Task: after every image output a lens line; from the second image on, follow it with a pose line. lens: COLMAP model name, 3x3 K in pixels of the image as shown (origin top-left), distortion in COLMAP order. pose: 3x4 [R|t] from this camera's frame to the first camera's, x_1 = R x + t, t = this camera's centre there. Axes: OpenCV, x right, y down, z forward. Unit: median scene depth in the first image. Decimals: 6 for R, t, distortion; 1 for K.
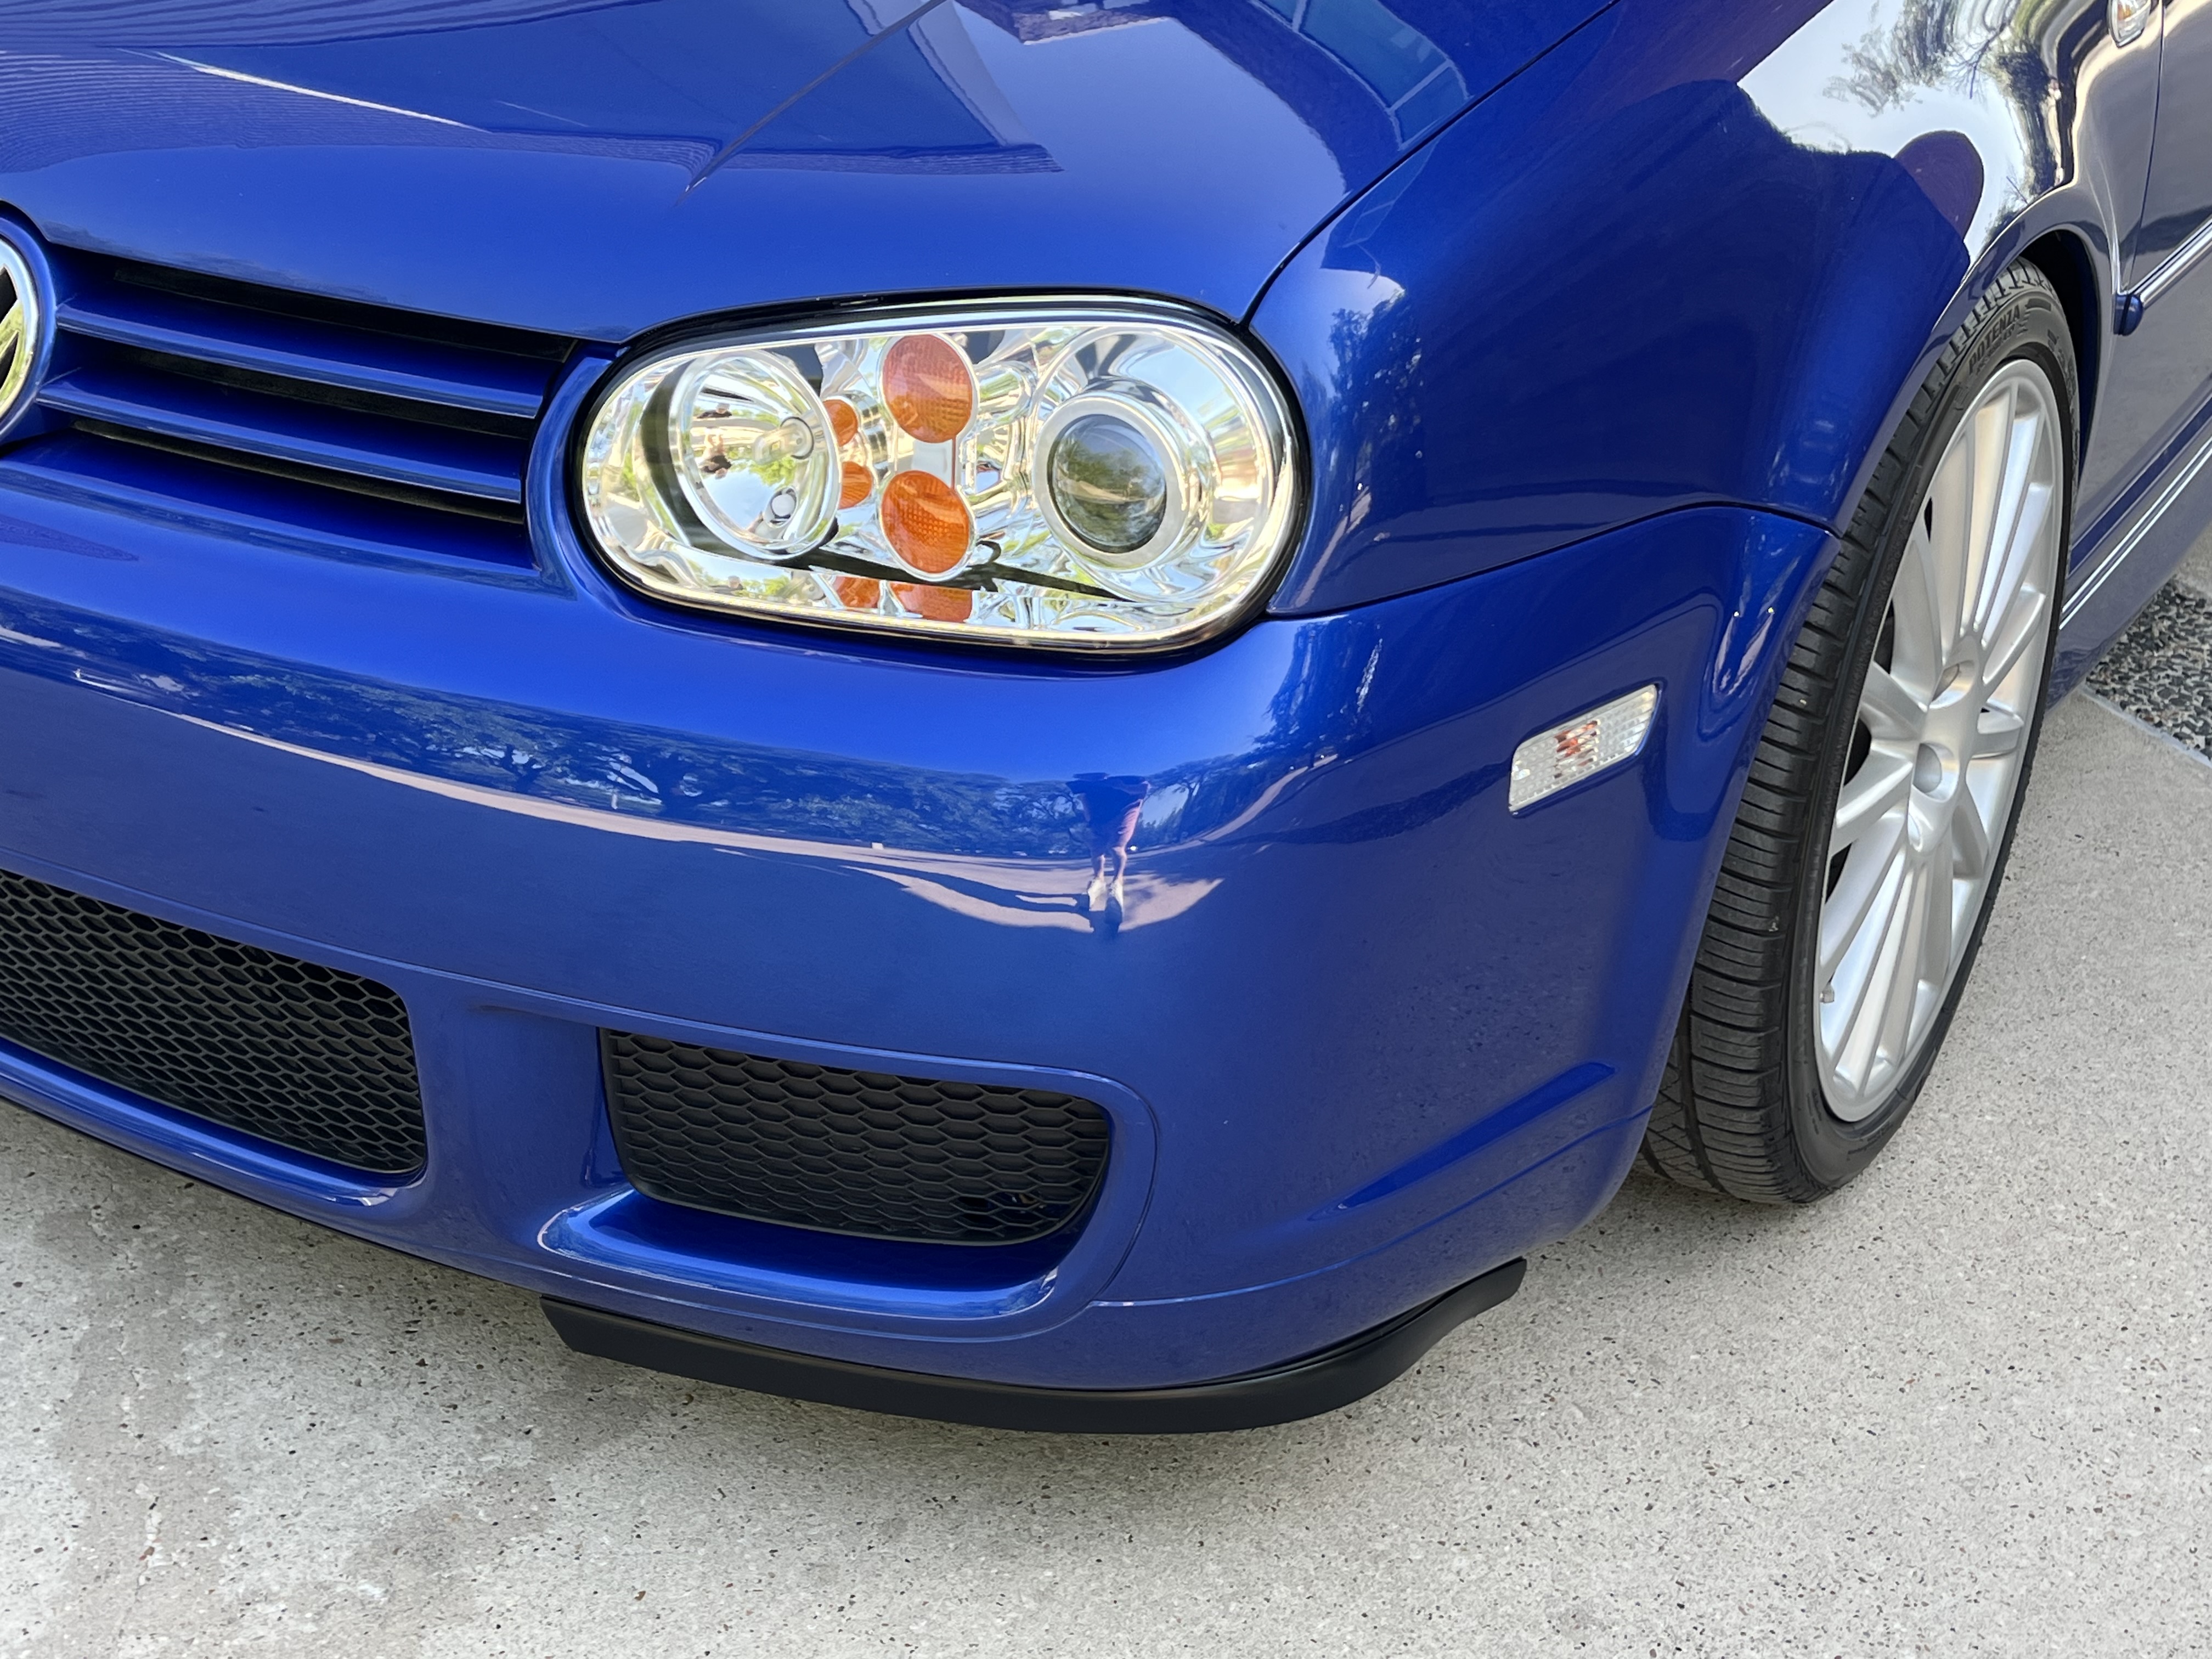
lens RADIAL K [[2760.7, 0, 1114.6], [0, 2760.7, 822.6], [0, 0, 1]] dist [0.025530, 0.000000]
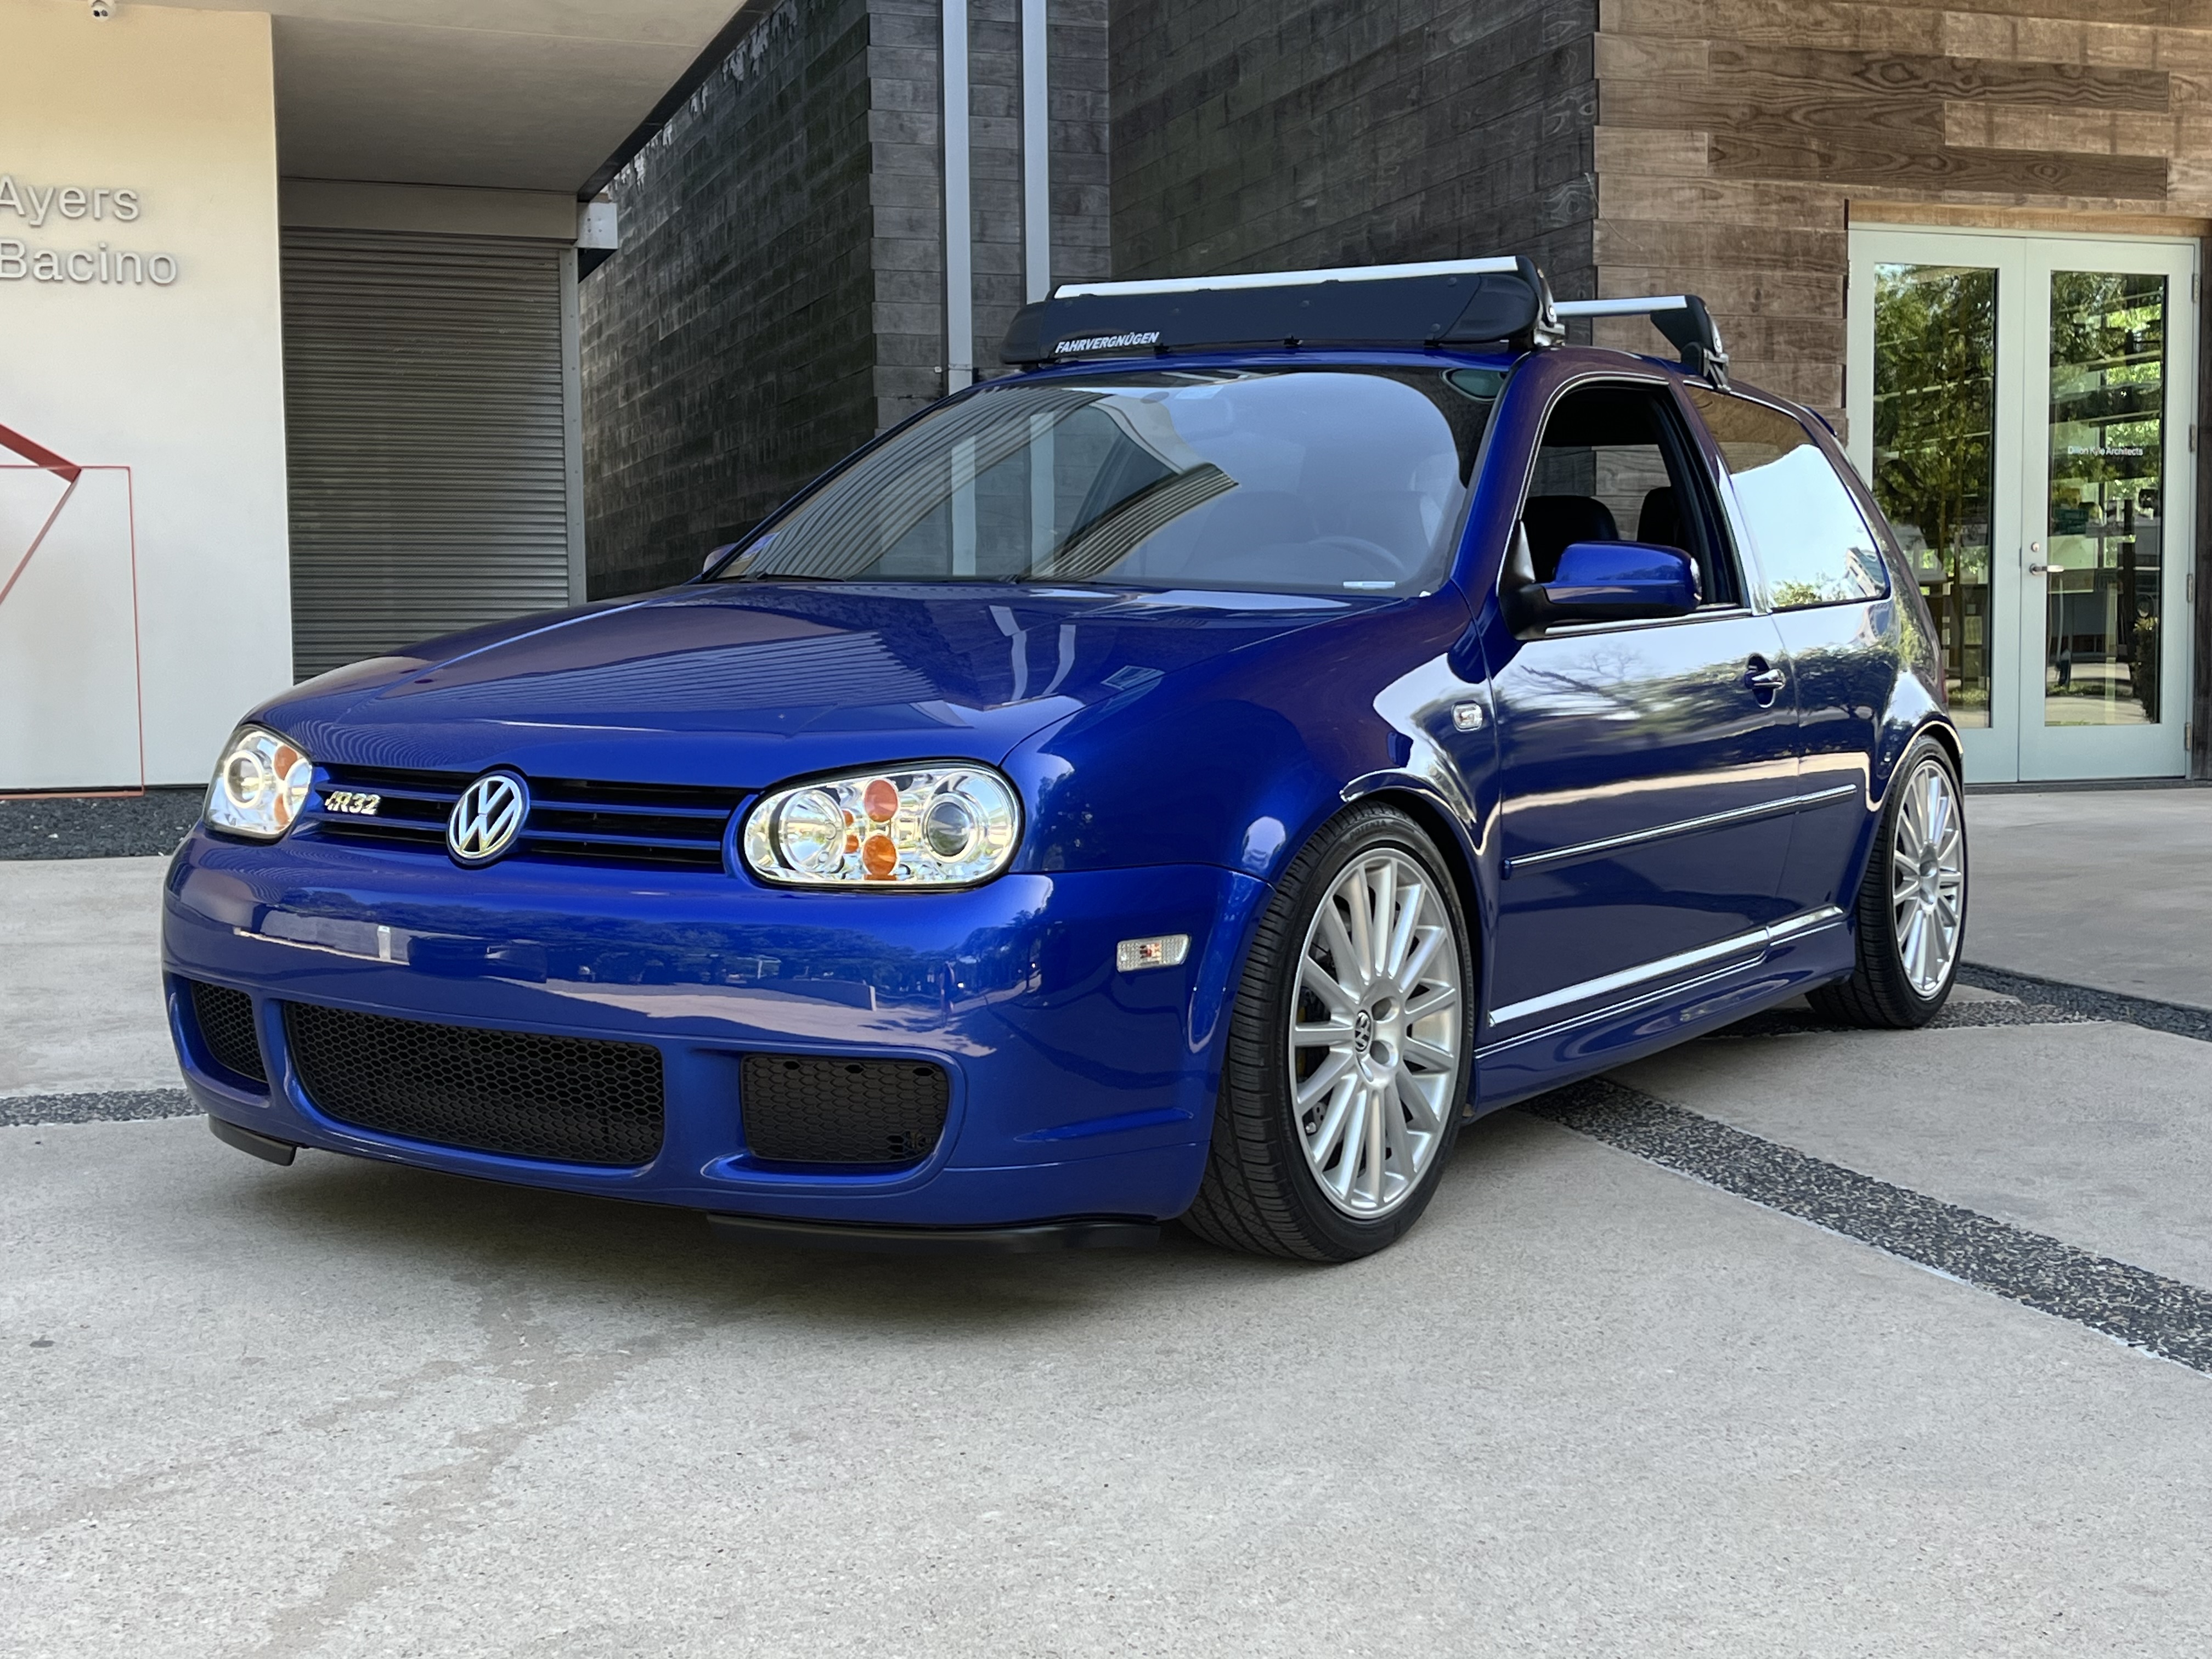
lens RADIAL K [[2760.7, 0, 1120.9], [0, 2760.7, 831.8], [0, 0, 1]] dist [0.025530, 0.000000]
pose [[0.999574, -0.018250, -0.022763, 0.205318], [0.008767, 0.932031, -0.362272, 0.770663], [0.027827, 0.361918, 0.931794, -1.321984]]
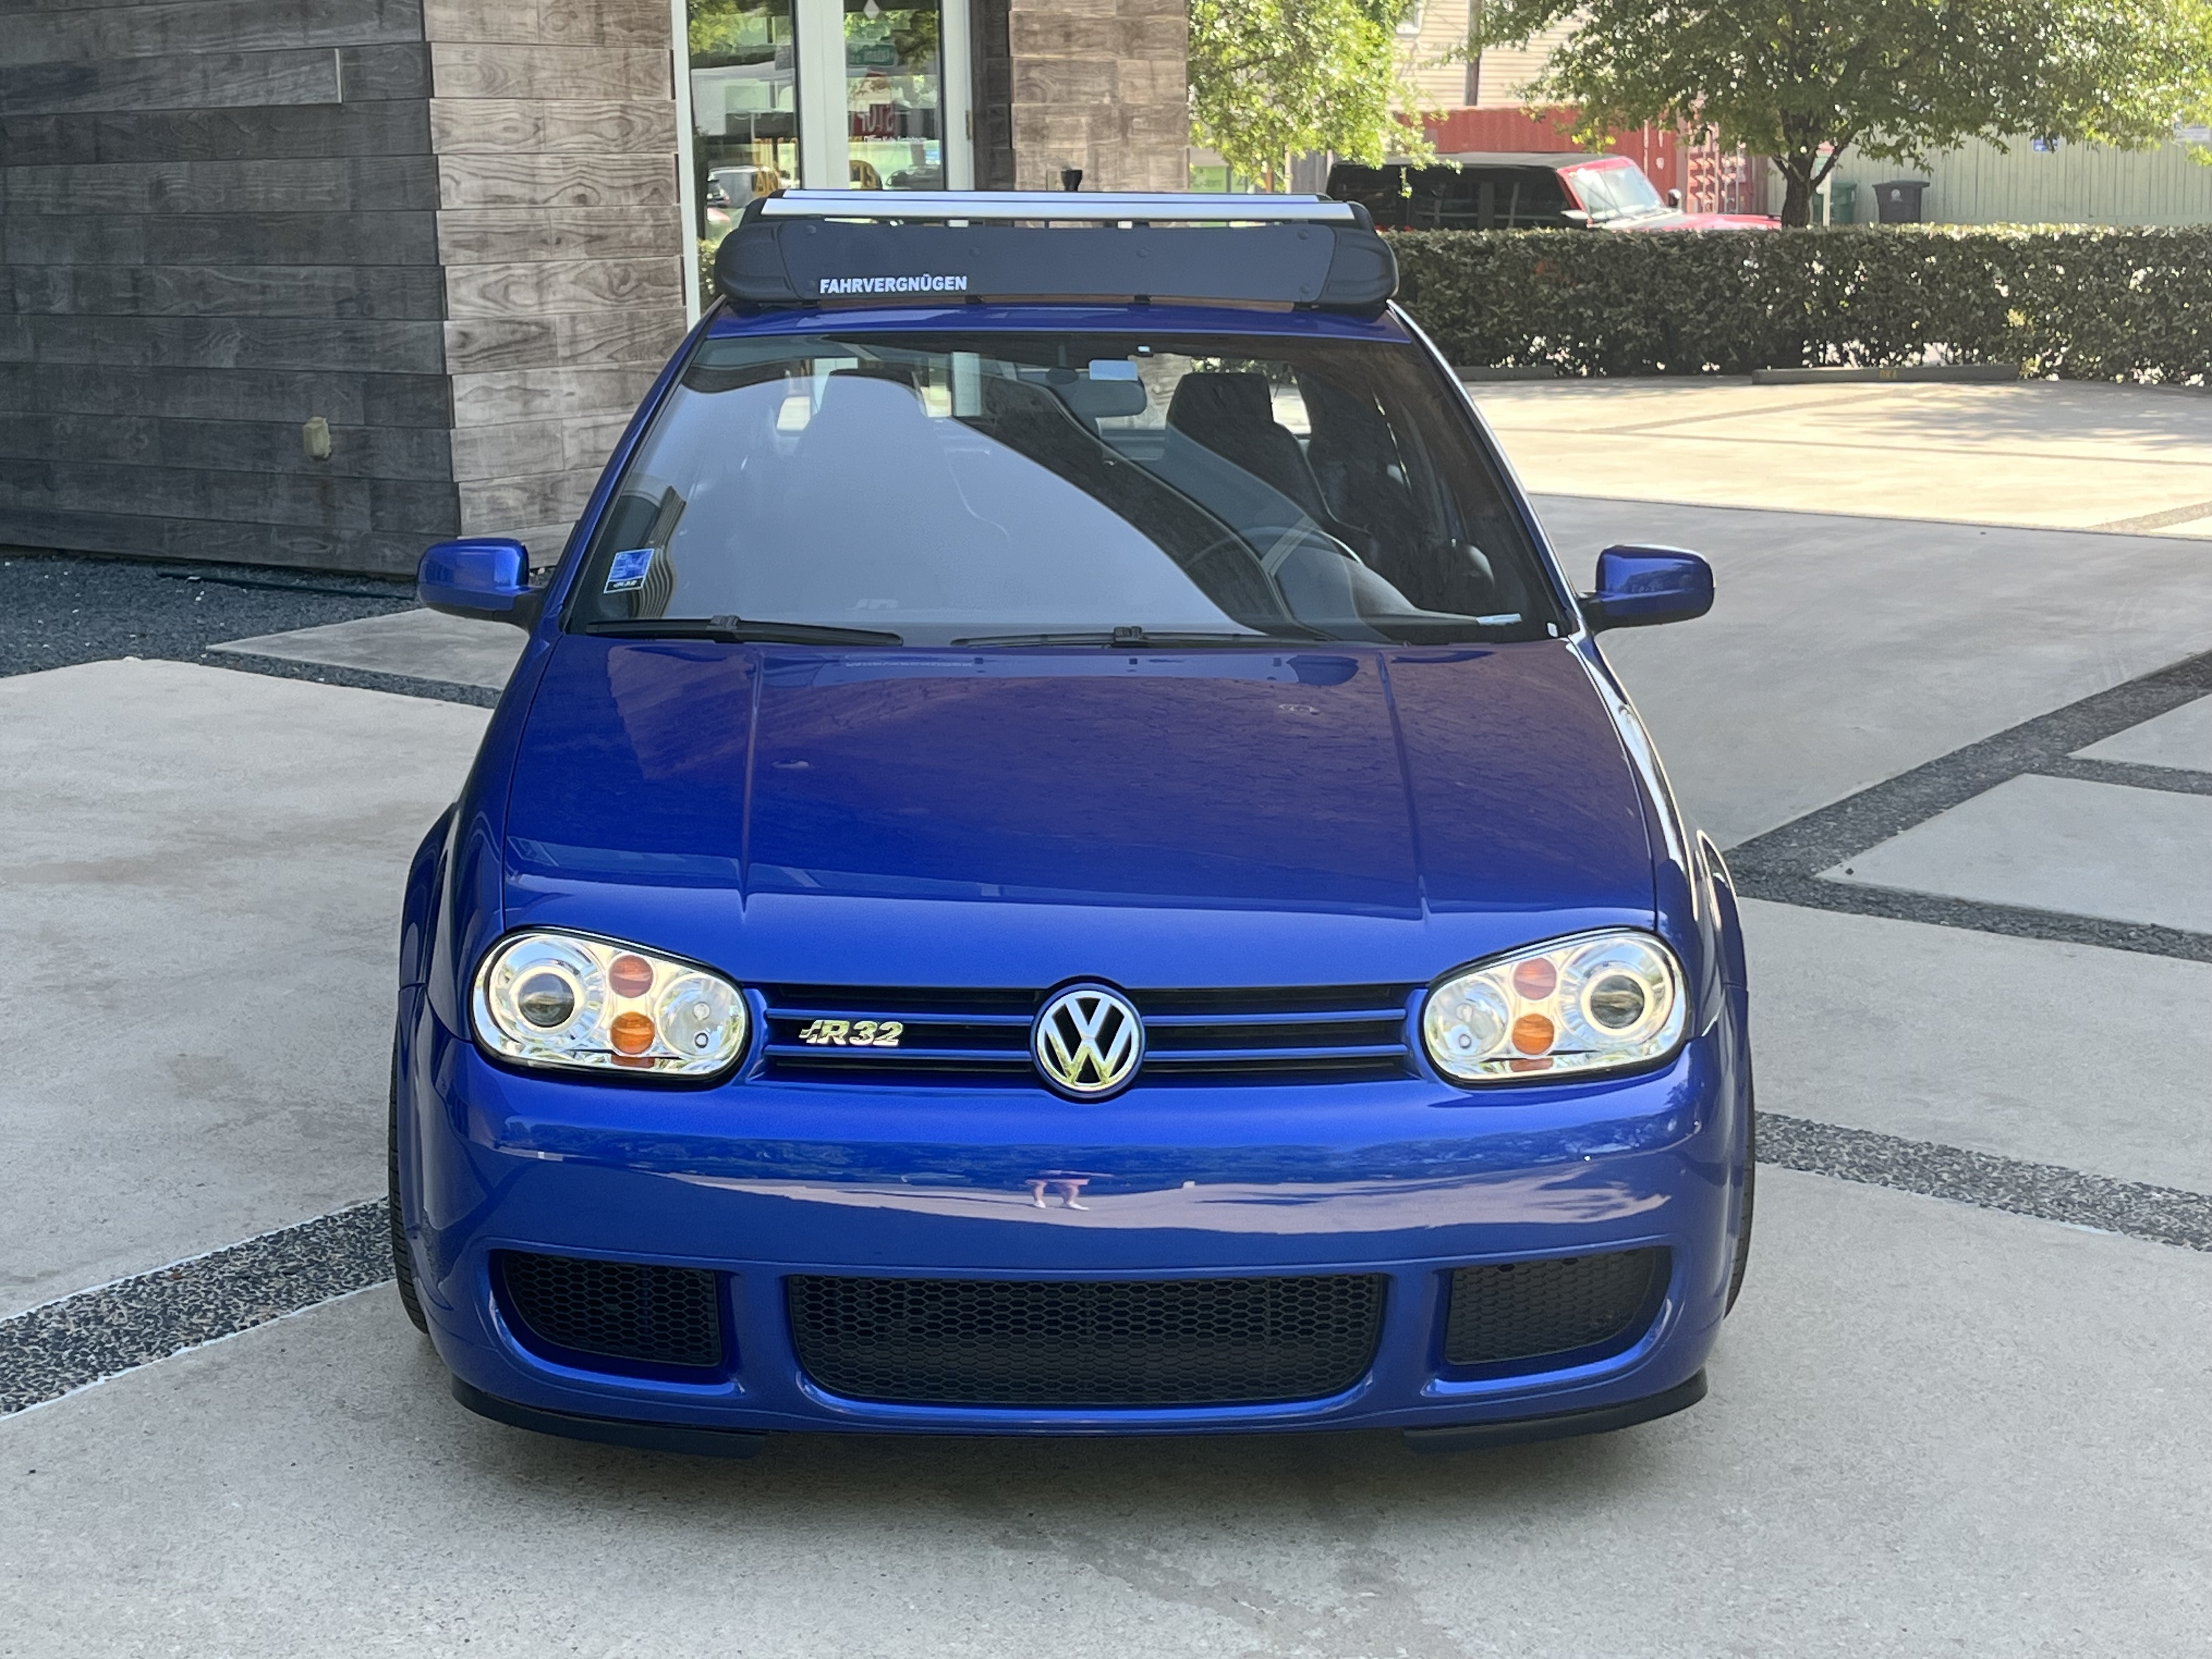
lens RADIAL K [[3288.2, 0, 1094.8], [0, 3288.2, 815.3], [0, 0, 1]] dist [0.072033, 0.000000]
pose [[0.840807, -0.131826, 0.525038, -1.854490], [0.254997, 0.952000, -0.169331, 0.097388], [-0.477514, 0.276258, 0.834063, -1.256316]]
